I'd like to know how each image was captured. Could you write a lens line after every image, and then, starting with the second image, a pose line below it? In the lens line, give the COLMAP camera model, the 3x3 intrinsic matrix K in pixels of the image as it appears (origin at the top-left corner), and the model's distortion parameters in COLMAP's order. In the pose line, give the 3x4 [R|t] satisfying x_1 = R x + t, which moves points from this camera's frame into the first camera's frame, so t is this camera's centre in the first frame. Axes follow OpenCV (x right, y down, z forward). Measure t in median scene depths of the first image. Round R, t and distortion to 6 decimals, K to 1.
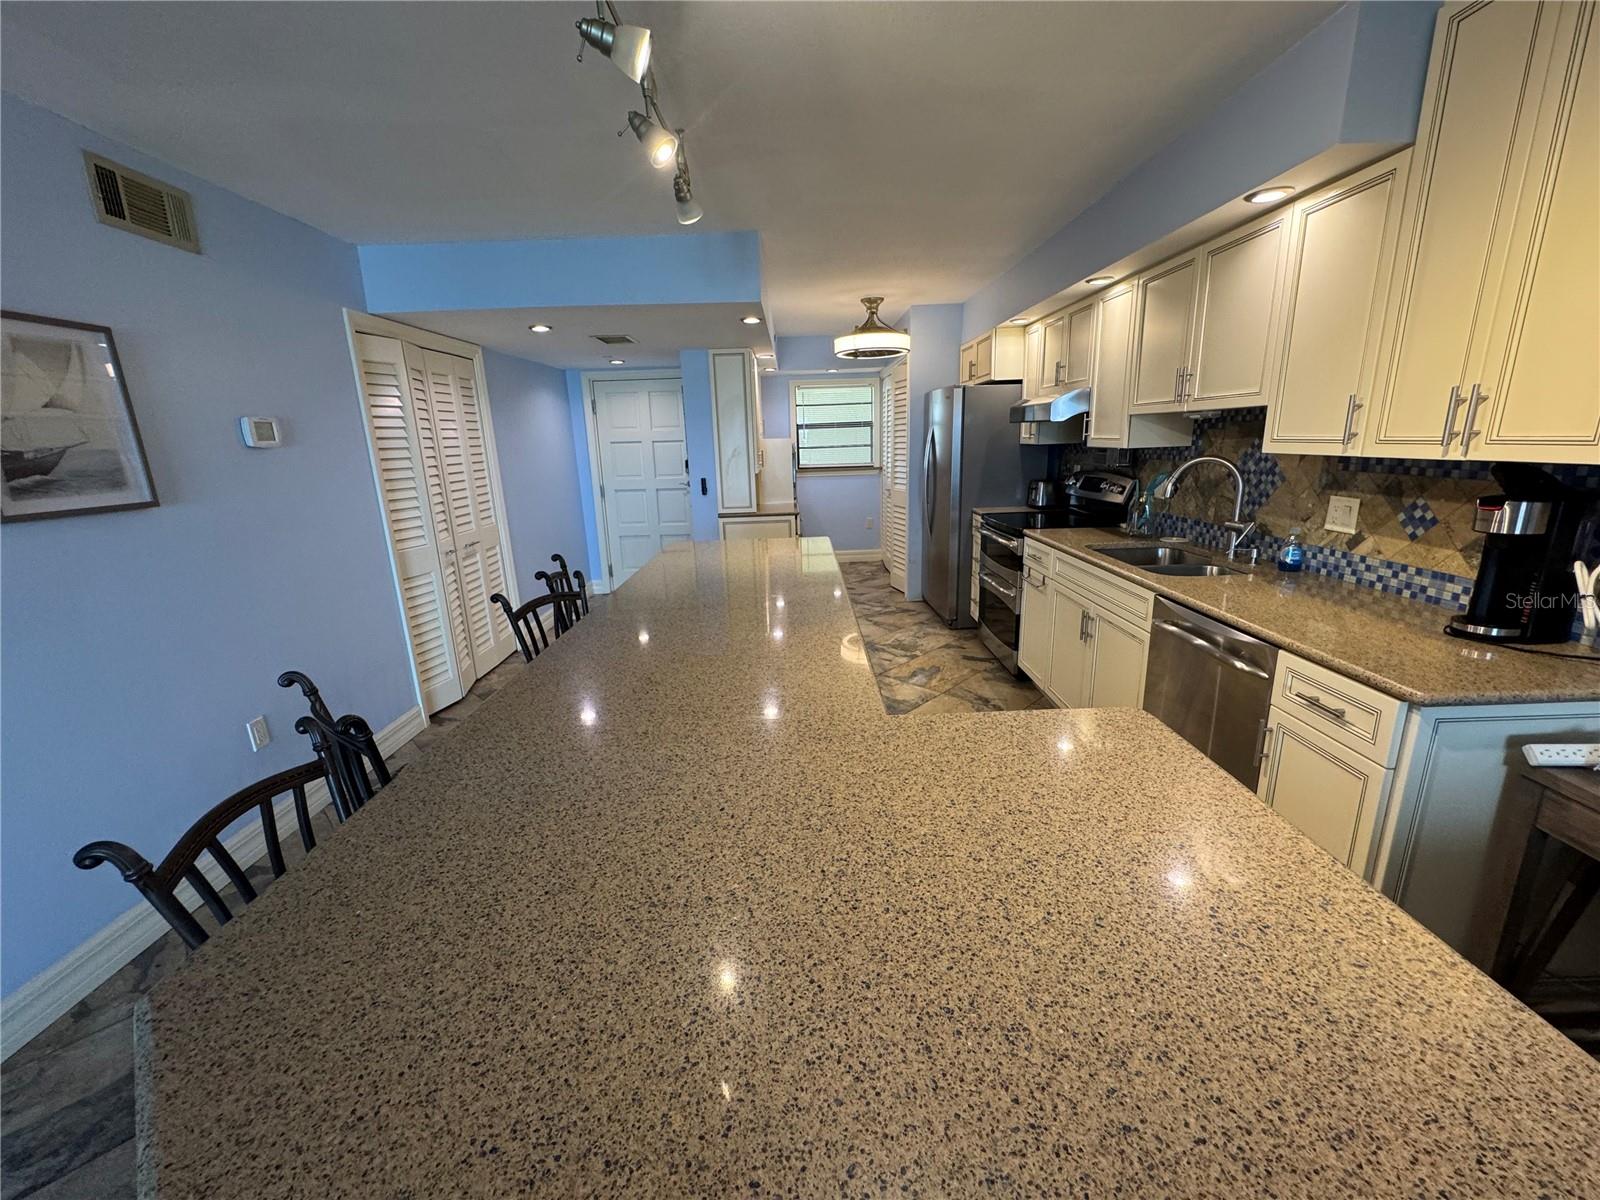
lens RADIAL K [[643.3, 0, 800.0], [0, 643.3, 600.0], [0, 0, 1]] dist [-0.000273, -0.000045]
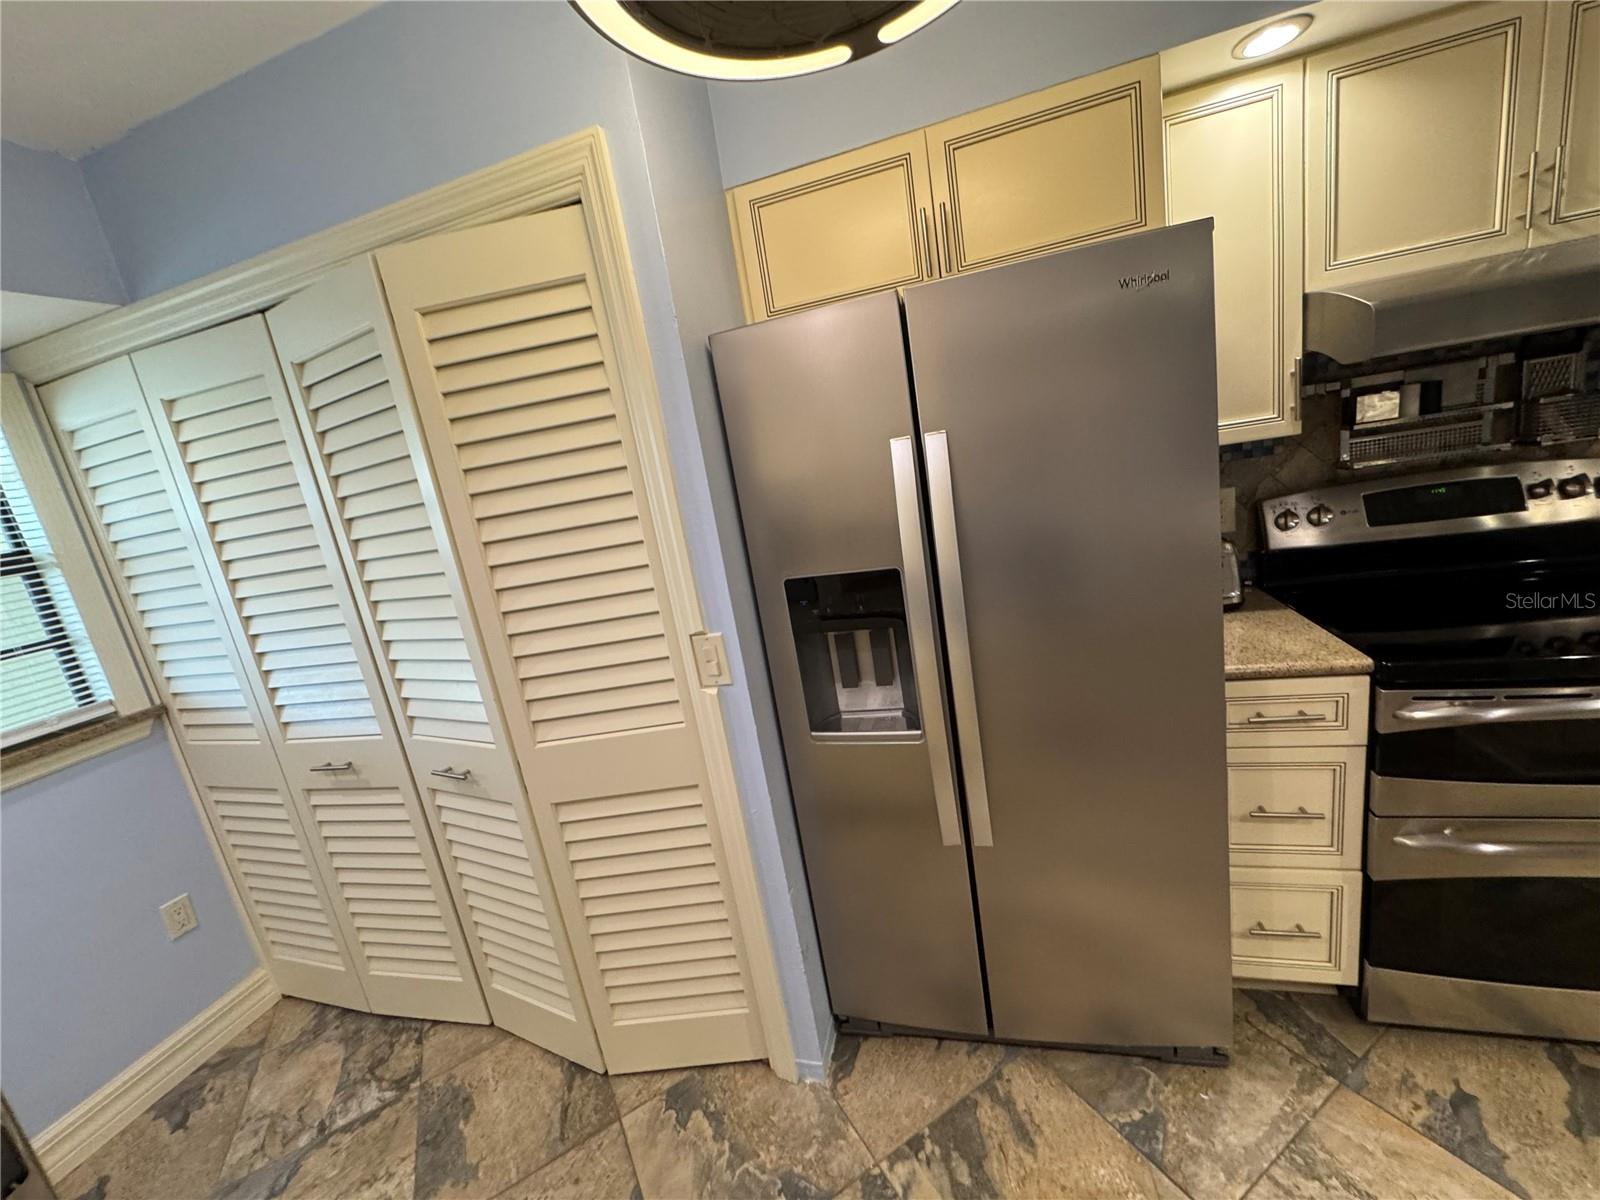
lens RADIAL K [[643.3, 0, 800.0], [0, 643.3, 600.0], [0, 0, 1]] dist [-0.000273, -0.000045]
pose [[0.287565, -0.223397, 0.931343, -0.050926], [0.382256, 0.918381, 0.102261, -0.237680], [-0.878172, 0.326605, 0.349489, 0.898158]]
